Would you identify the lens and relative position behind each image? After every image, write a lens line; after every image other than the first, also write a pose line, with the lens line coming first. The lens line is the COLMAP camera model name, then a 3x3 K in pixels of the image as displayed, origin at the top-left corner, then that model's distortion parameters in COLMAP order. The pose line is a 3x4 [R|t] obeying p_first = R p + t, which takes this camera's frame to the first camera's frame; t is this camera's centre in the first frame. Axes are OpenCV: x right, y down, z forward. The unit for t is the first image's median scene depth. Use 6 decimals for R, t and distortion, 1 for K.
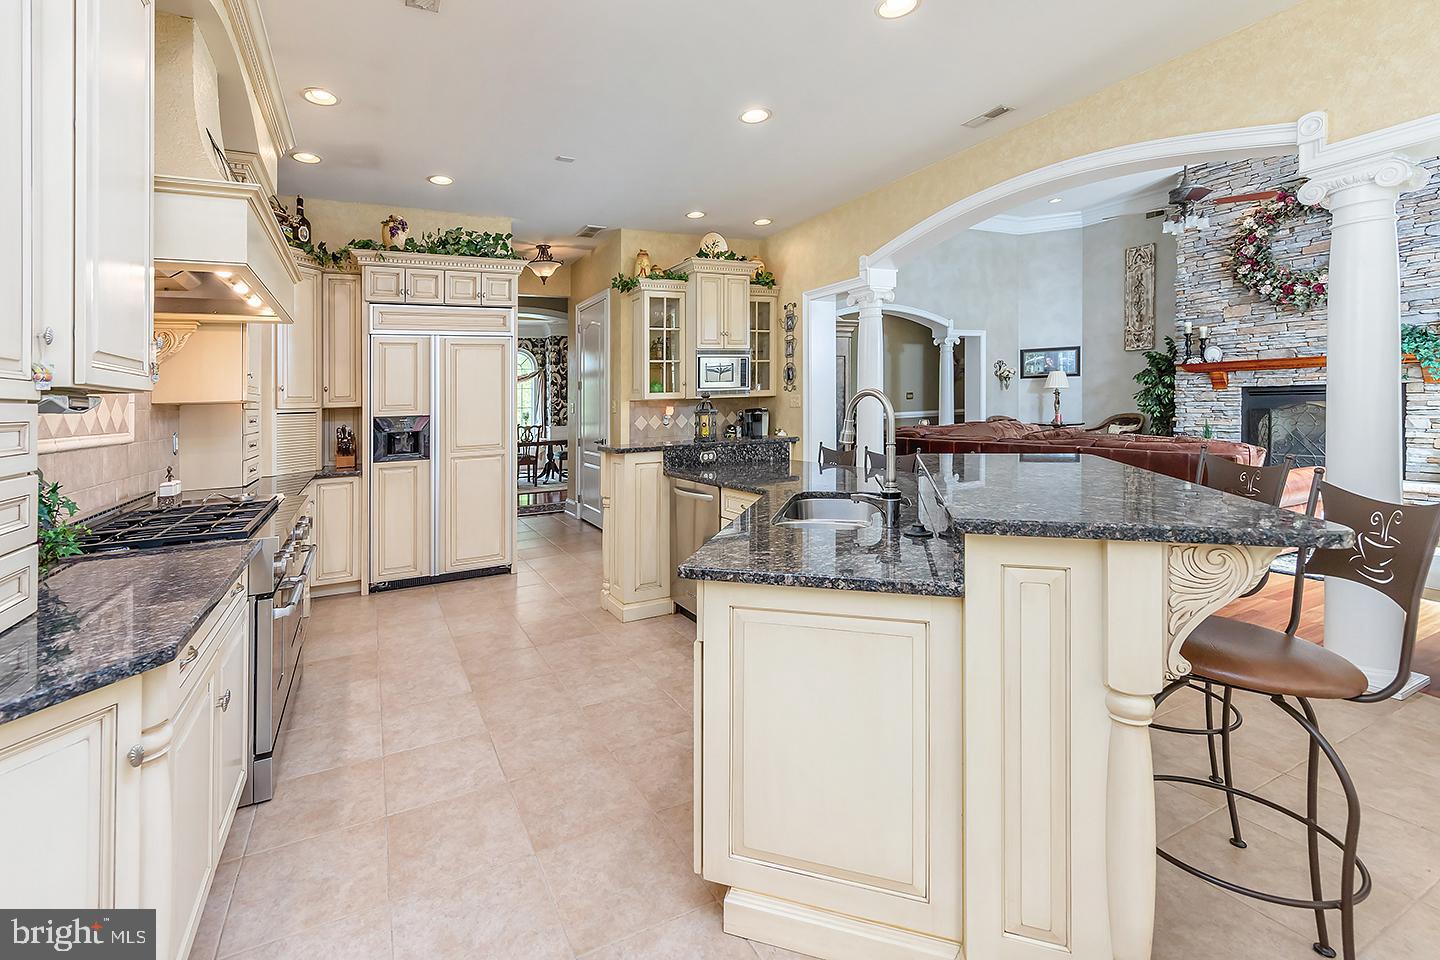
lens RADIAL K [[624.5, 0, 645.6], [0, 624.5, 419.1], [0, 0, 1]] dist [0.012608, -0.000110]
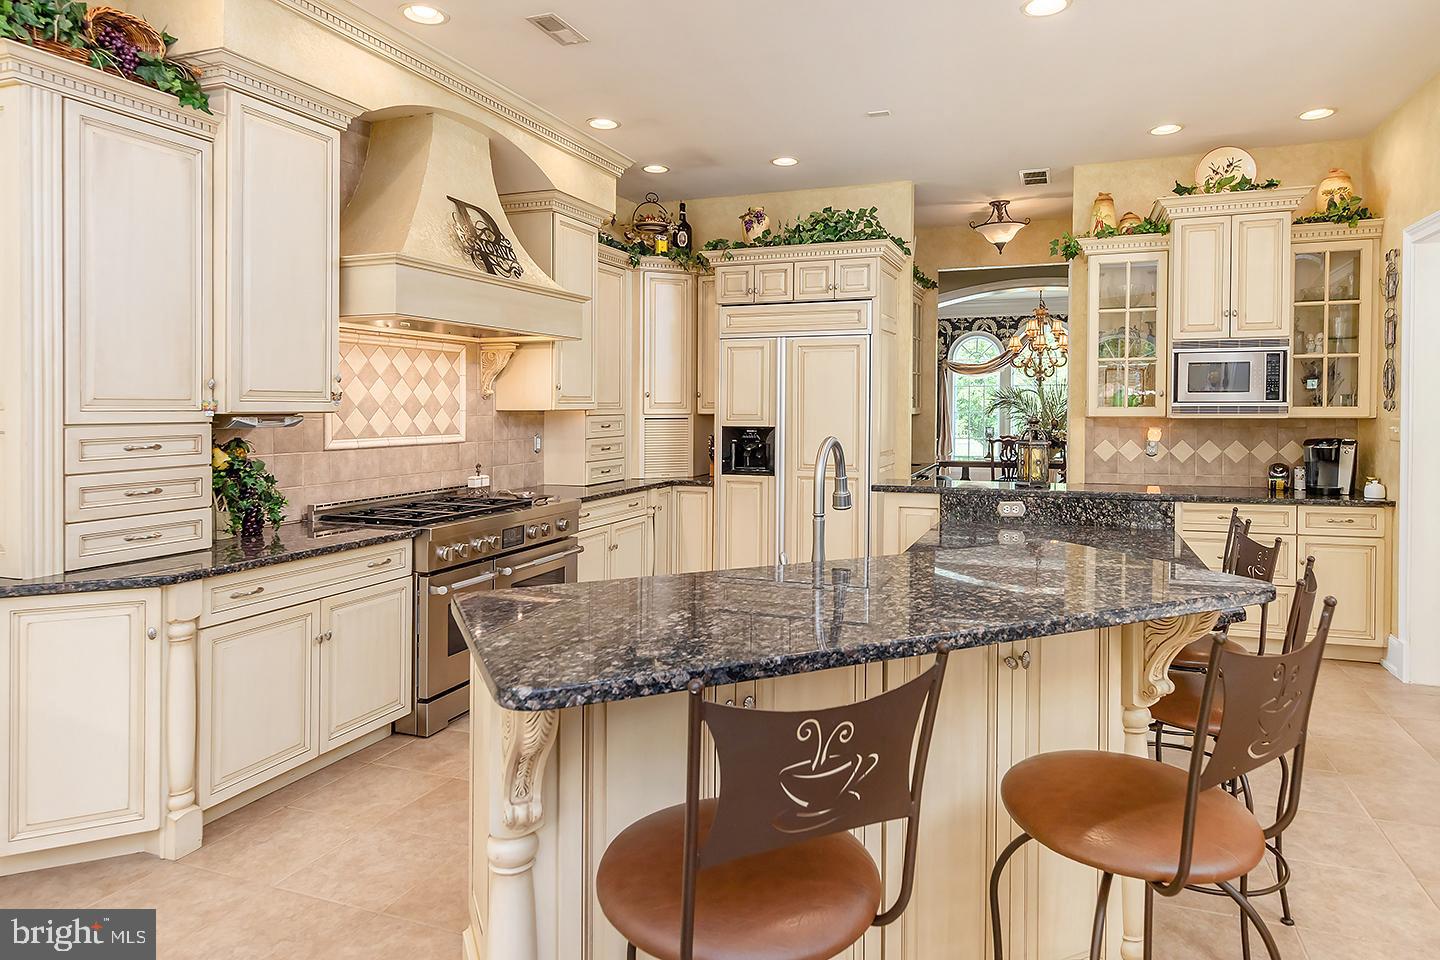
lens RADIAL K [[845.9, 0, 753.0], [0, 845.9, 419.6], [0, 0, 1]] dist [0.004833, 0.002130]
pose [[0.714661, 0.044410, -0.698060, 0.508516], [-0.040456, 0.998936, 0.022134, -0.044886], [0.698300, 0.012423, 0.715697, 0.121784]]
